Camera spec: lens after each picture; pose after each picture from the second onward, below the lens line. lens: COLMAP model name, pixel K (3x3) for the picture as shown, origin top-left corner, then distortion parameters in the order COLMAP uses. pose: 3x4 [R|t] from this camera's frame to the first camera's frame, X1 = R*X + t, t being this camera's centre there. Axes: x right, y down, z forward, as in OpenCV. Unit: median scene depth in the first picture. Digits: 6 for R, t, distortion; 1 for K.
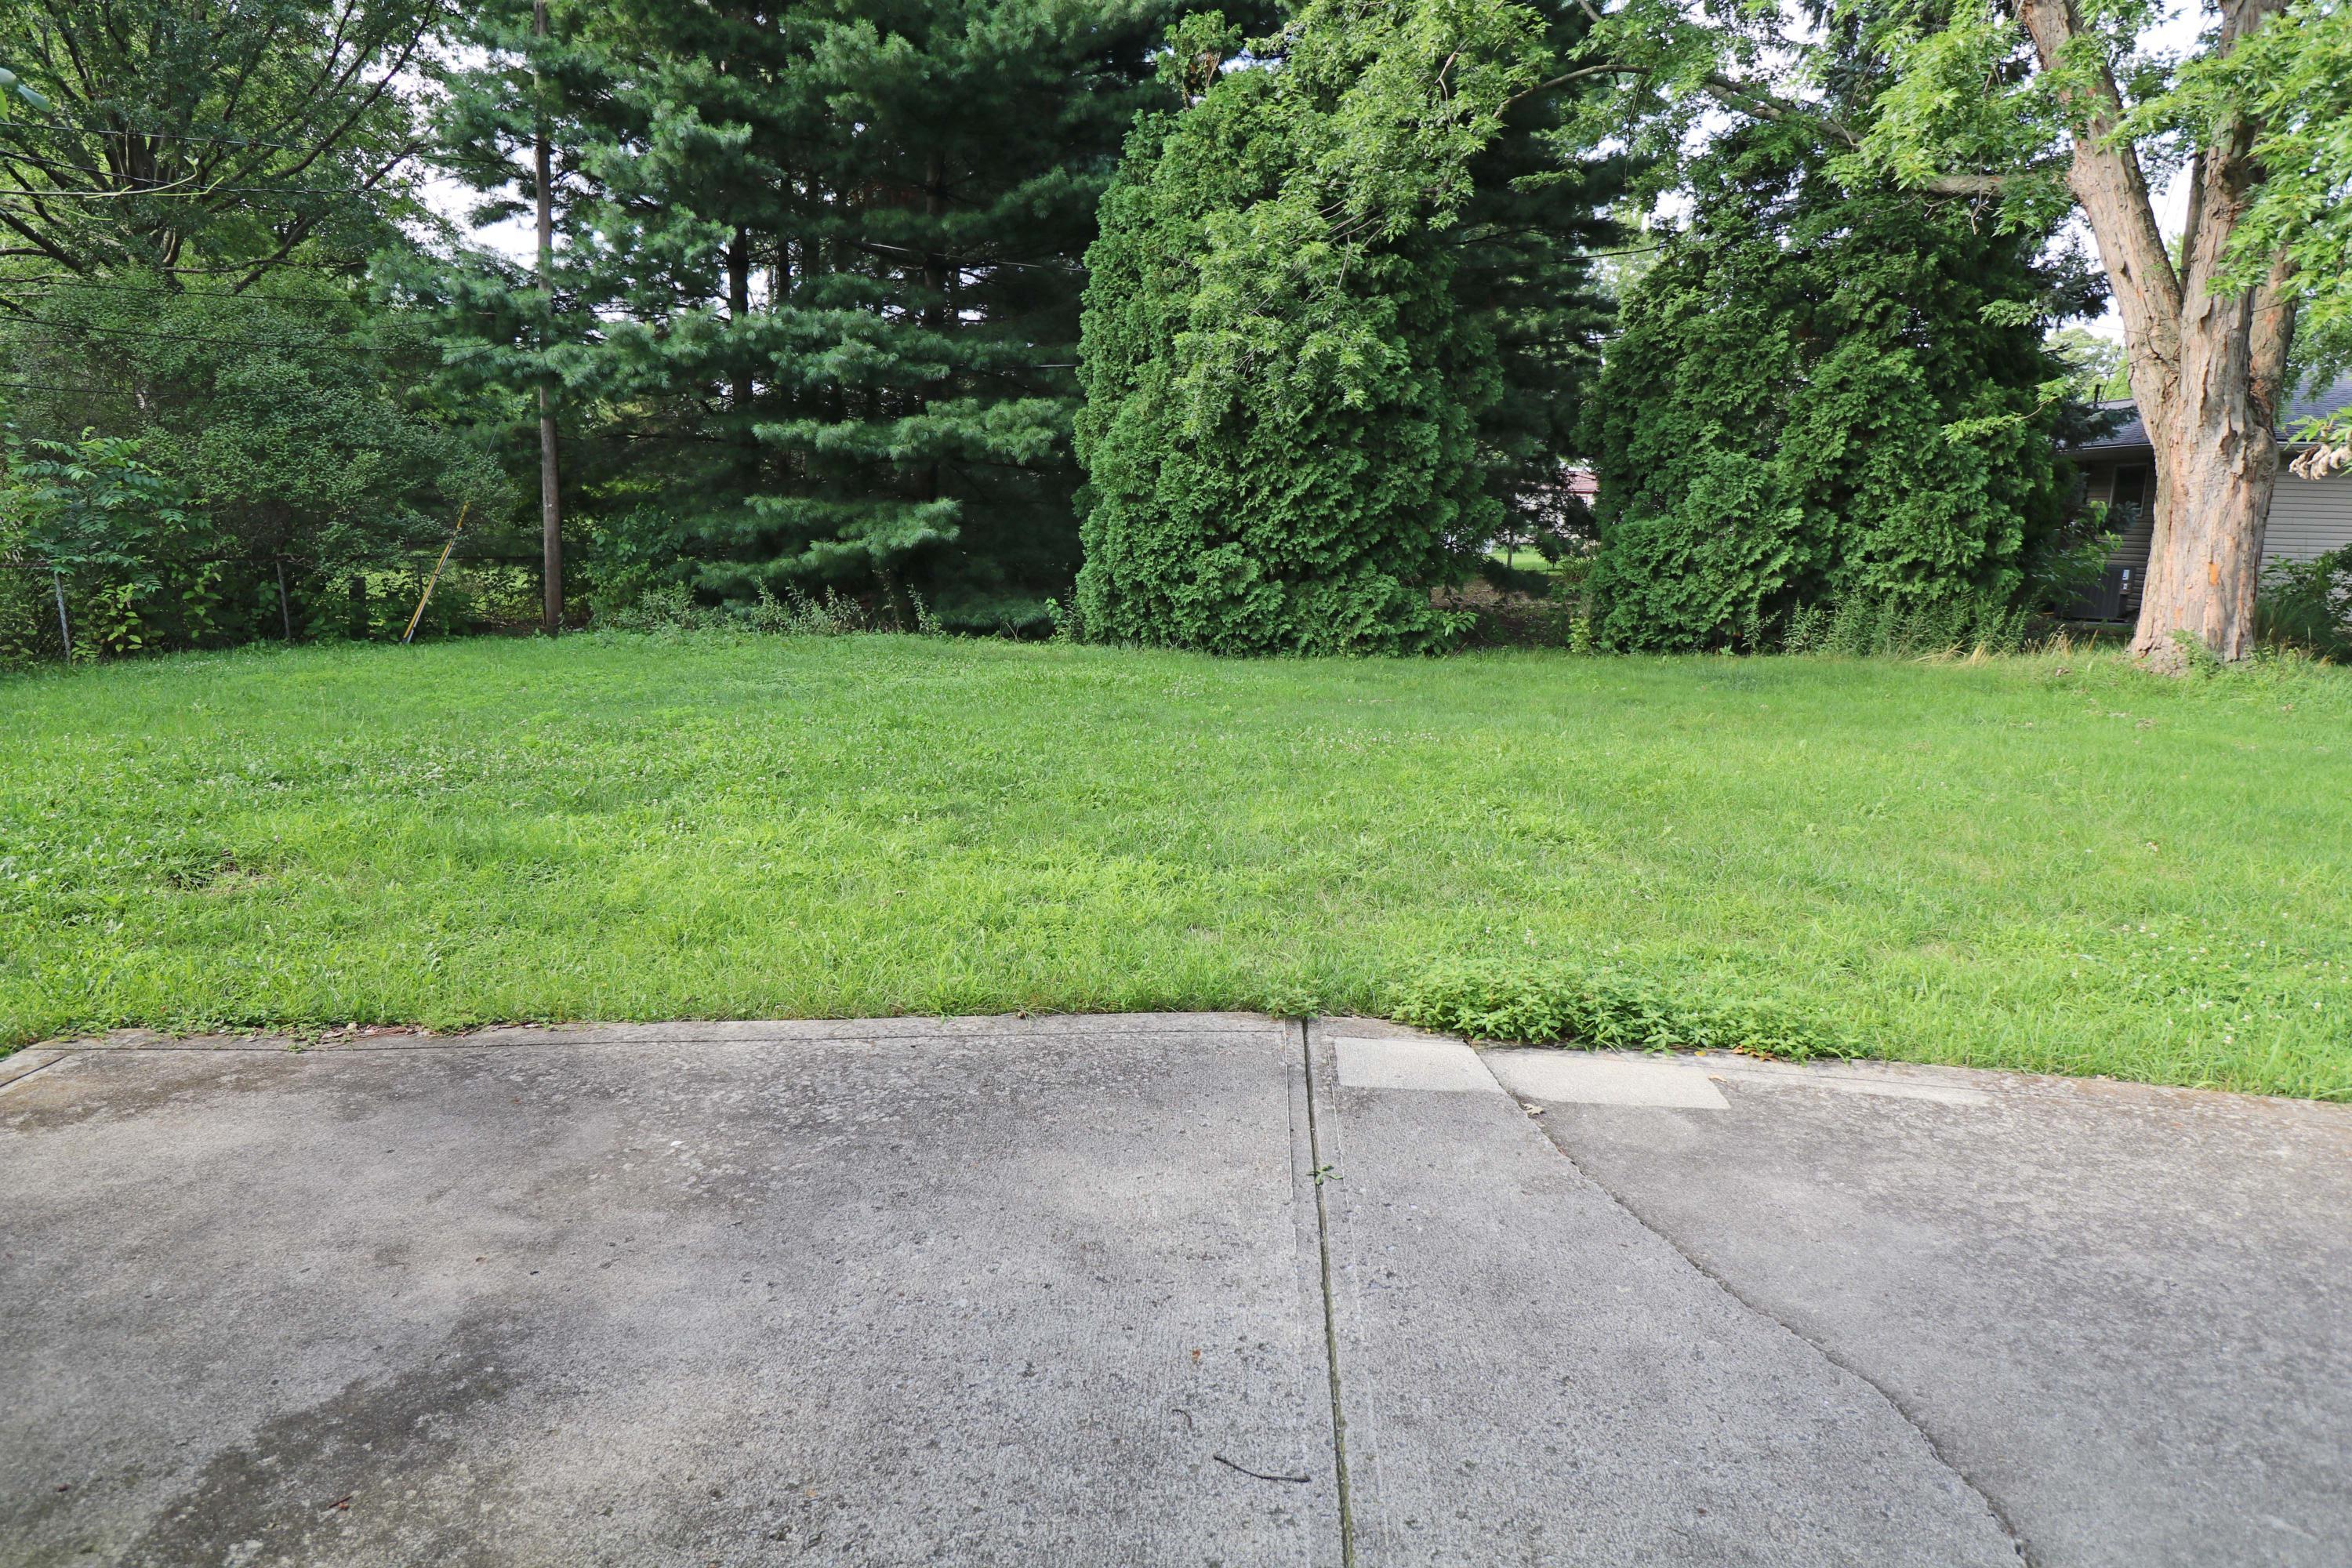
lens RADIAL K [[1325.7, 0, 1166.2], [0, 1325.7, 765.5], [0, 0, 1]] dist [0.007685, -0.001637]
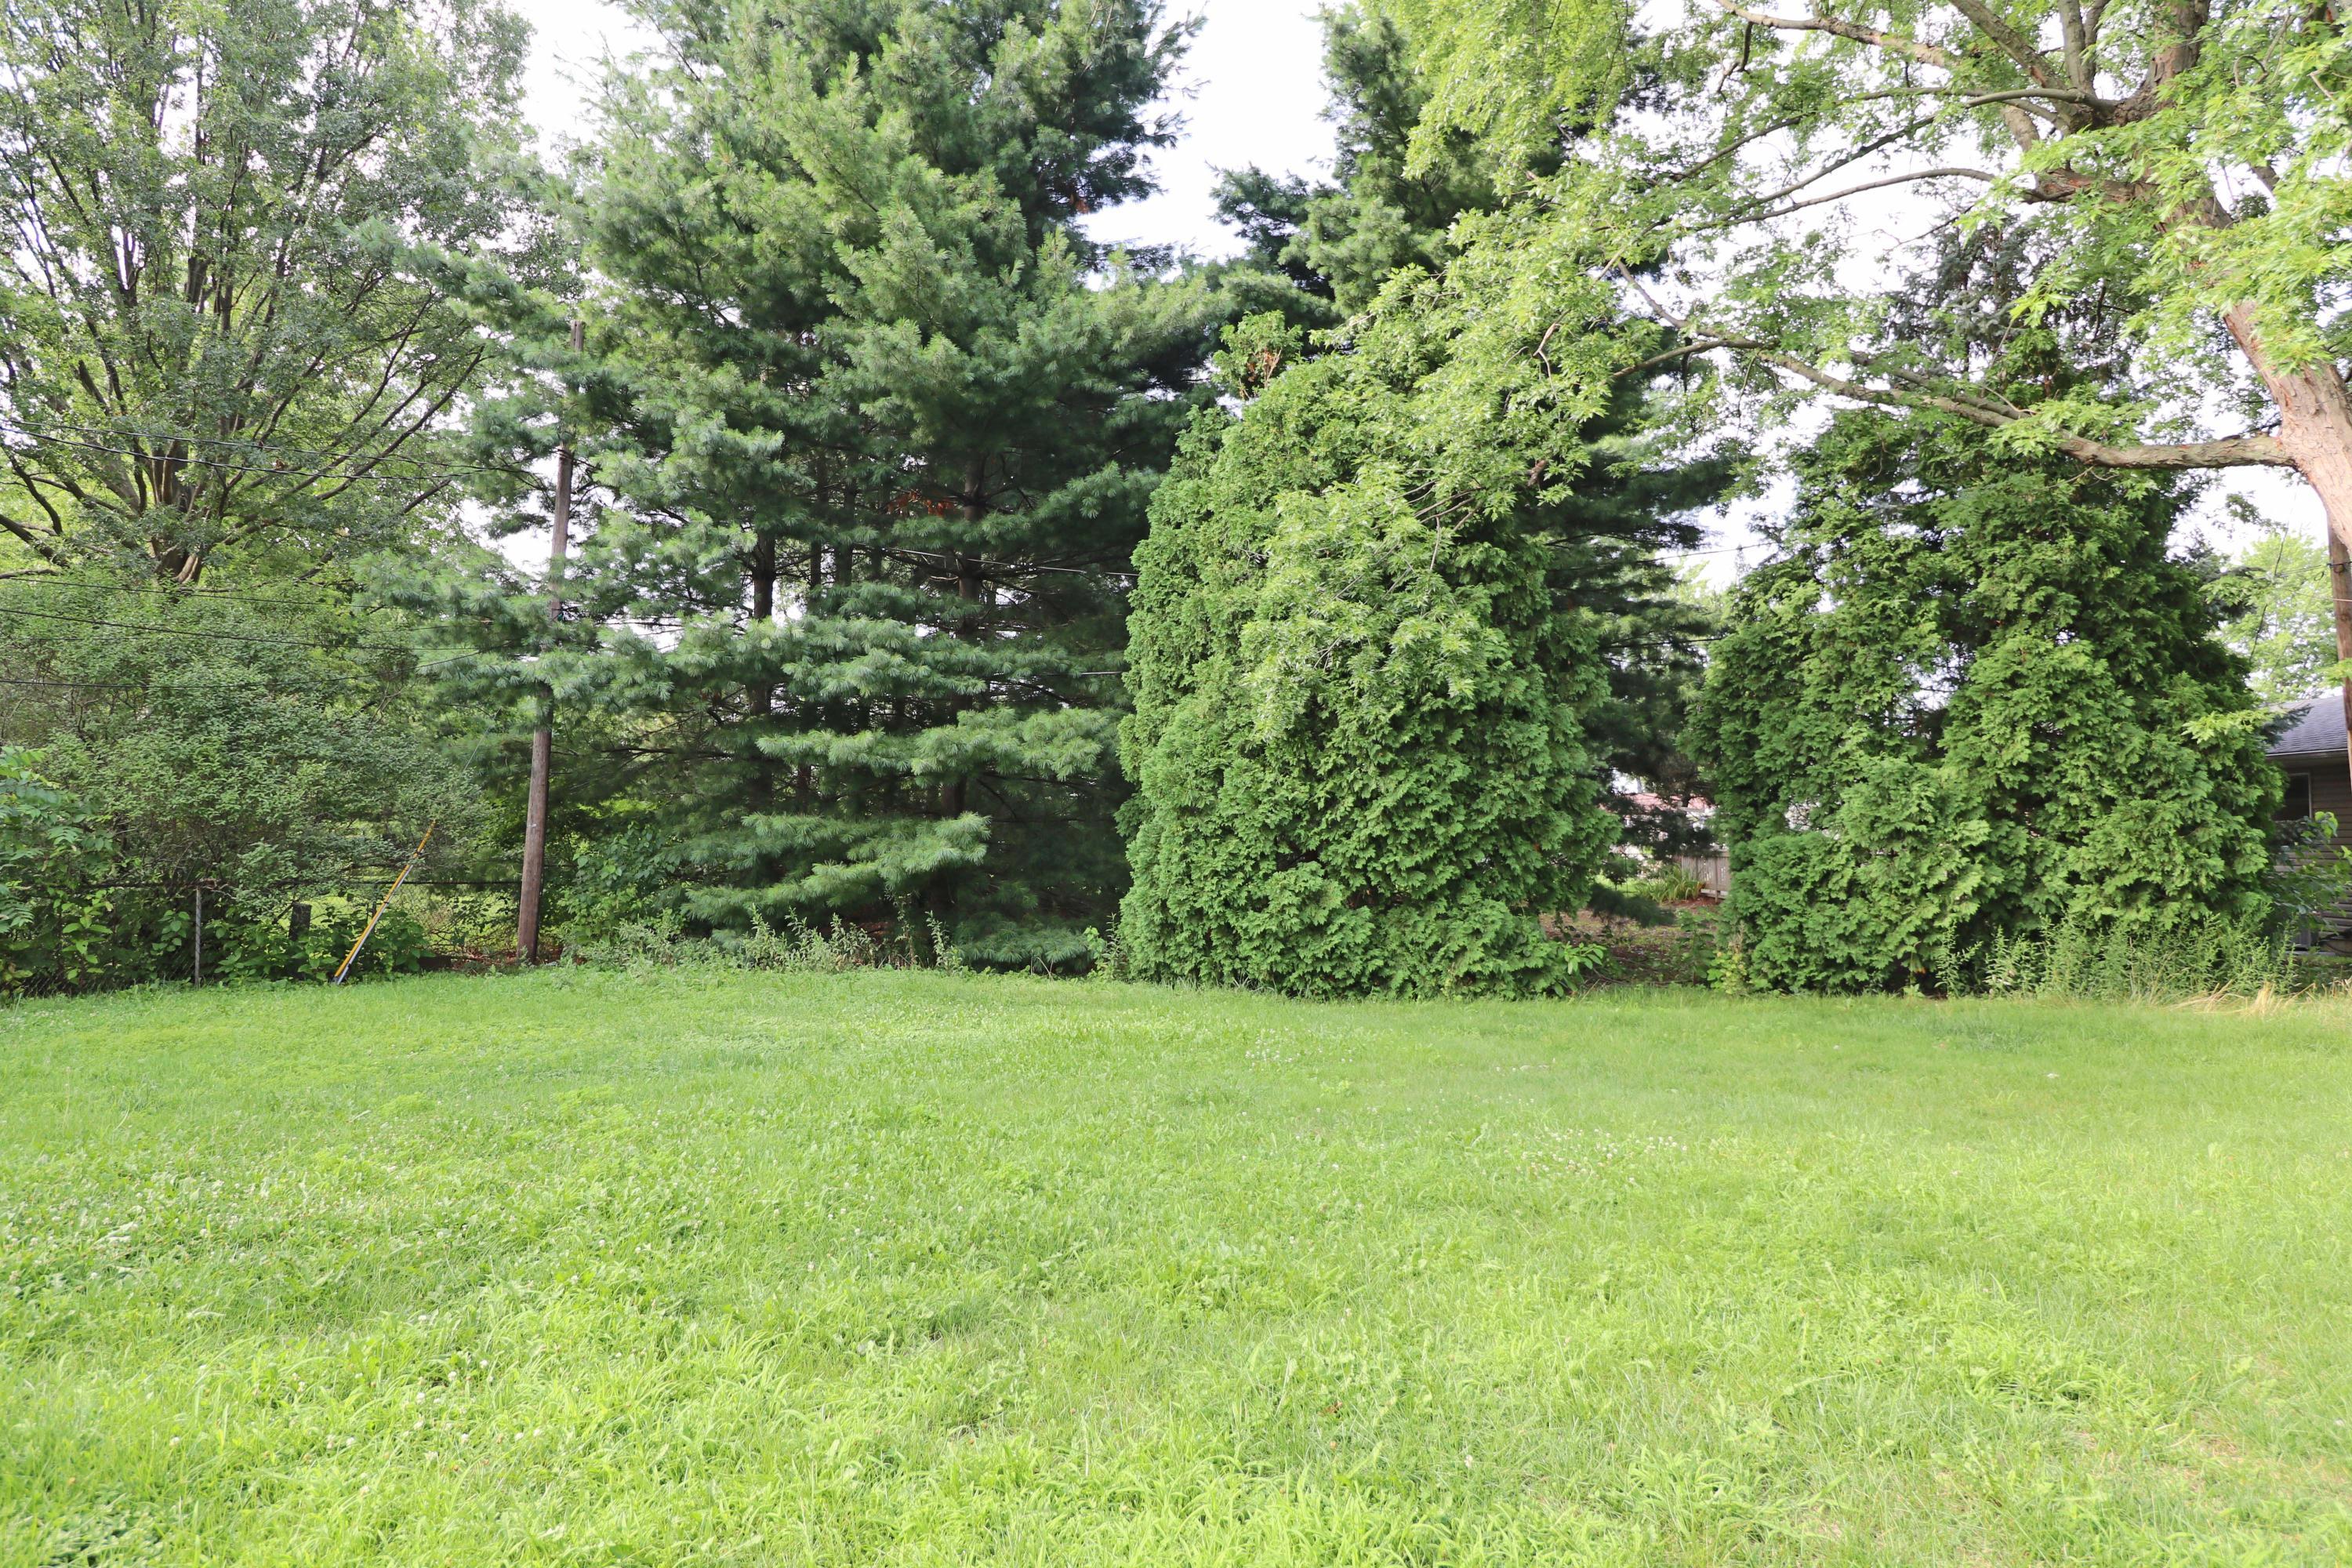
lens RADIAL K [[1314.5, 0, 1162.1], [0, 1314.5, 765.1], [0, 0, 1]] dist [0.007400, -0.015602]
pose [[0.999788, -0.004477, -0.020088, -0.026376], [-0.000502, 0.970458, -0.241270, -0.026104], [0.020574, 0.241229, 0.970250, 0.170432]]
